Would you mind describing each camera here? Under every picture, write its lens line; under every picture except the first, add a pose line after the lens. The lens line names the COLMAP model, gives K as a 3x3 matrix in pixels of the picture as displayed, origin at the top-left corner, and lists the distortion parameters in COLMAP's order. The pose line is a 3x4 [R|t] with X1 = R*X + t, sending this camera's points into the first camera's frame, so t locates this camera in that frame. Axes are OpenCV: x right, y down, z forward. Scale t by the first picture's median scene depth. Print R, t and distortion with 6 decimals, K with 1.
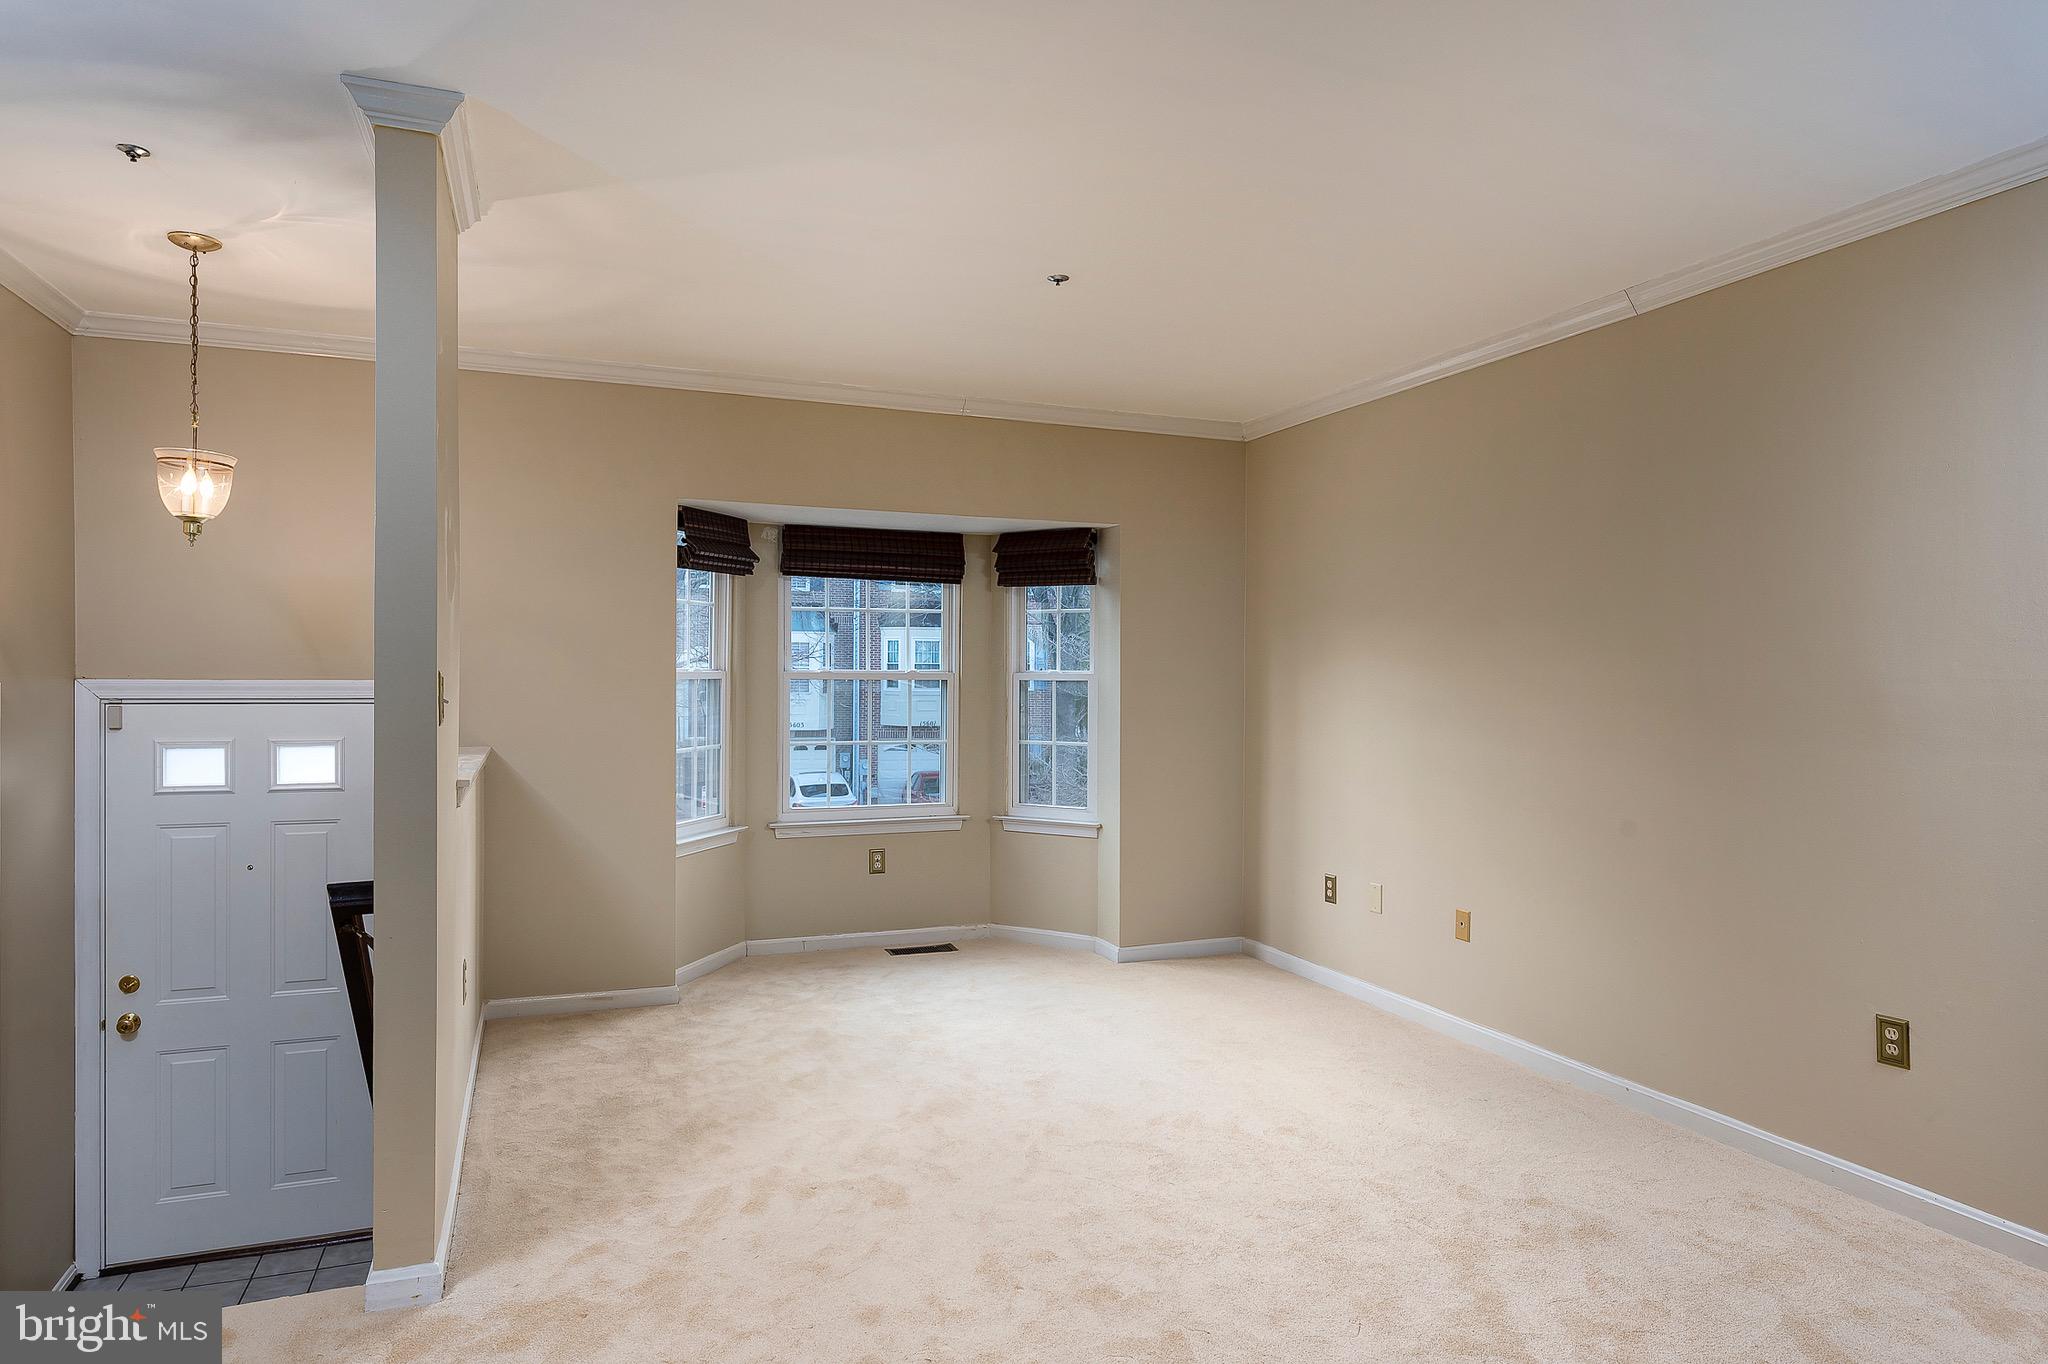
lens RADIAL K [[1233.0, 0, 1003.4], [0, 1233.0, 682.0], [0, 0, 1]] dist [-0.000042, 0.000606]
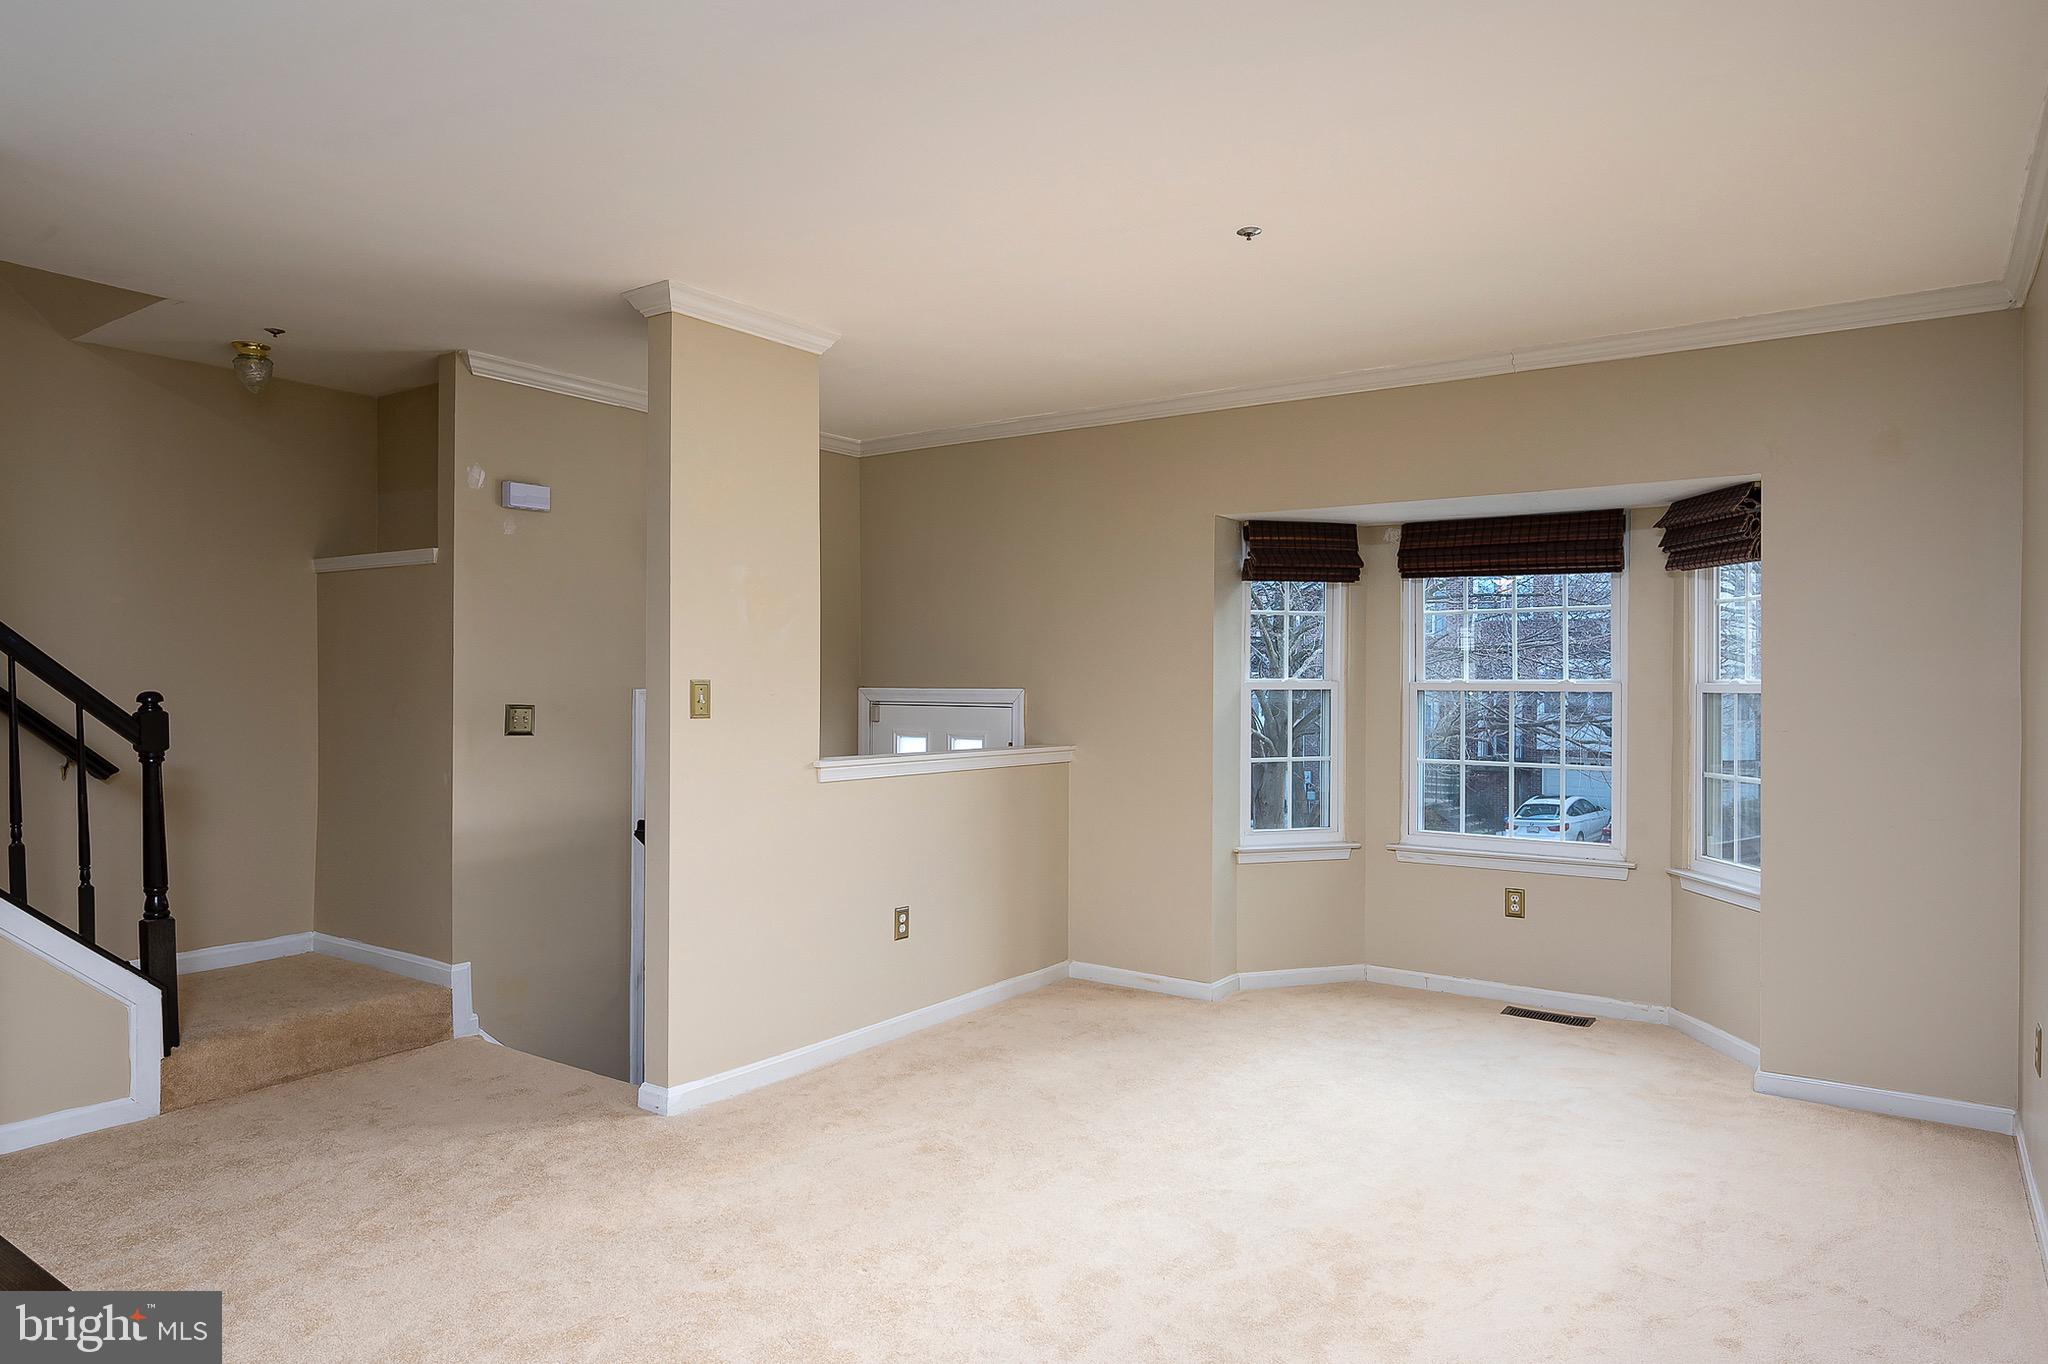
lens RADIAL K [[1233.0, 0, 1003.4], [0, 1233.0, 682.0], [0, 0, 1]] dist [-0.000042, 0.000606]
pose [[0.544012, -0.002747, -0.839073, 0.442296], [-0.006201, 0.999954, -0.007295, 0.000300], [0.839054, 0.009171, 0.543971, 0.244548]]
